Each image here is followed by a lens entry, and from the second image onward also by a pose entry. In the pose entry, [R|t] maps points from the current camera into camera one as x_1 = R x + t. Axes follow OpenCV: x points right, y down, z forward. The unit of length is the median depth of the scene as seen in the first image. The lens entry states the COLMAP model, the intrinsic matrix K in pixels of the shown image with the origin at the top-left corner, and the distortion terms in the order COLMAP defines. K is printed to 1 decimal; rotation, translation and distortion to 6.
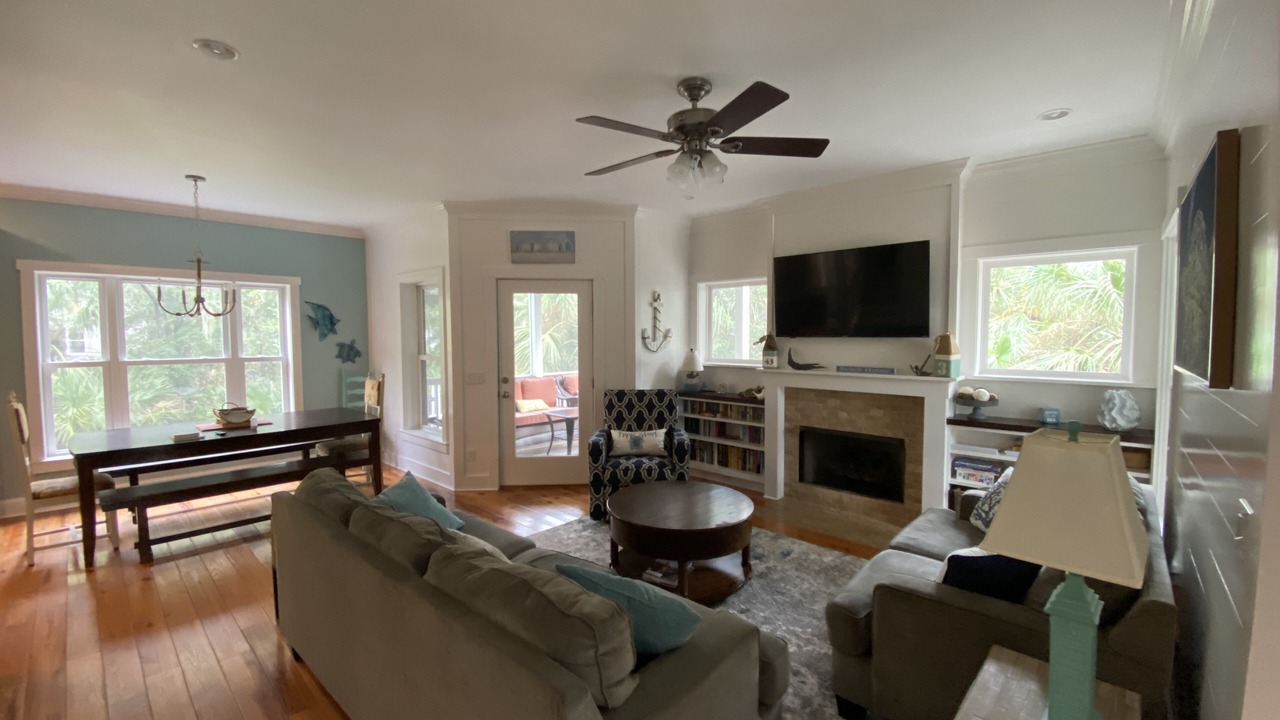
lens RADIAL K [[518.3, 0, 638.6], [0, 518.3, 356.0], [0, 0, 1]] dist [0.000773, -0.000552]
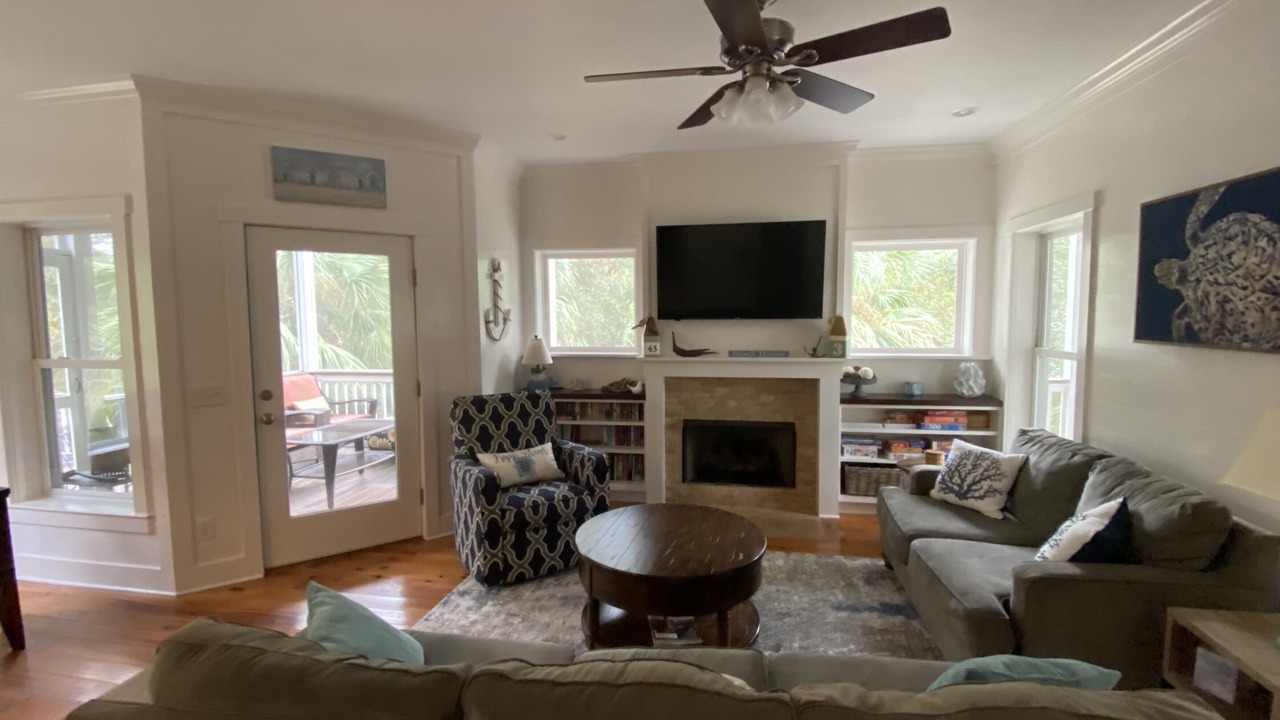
lens RADIAL K [[588.0, 0, 646.8], [0, 588.0, 362.5], [0, 0, 1]] dist [-0.002285, -0.002930]
pose [[0.833592, -0.049586, 0.550150, -0.284169], [0.027892, 0.998471, 0.047733, -0.012289], [-0.551676, -0.024445, 0.833700, 0.202435]]
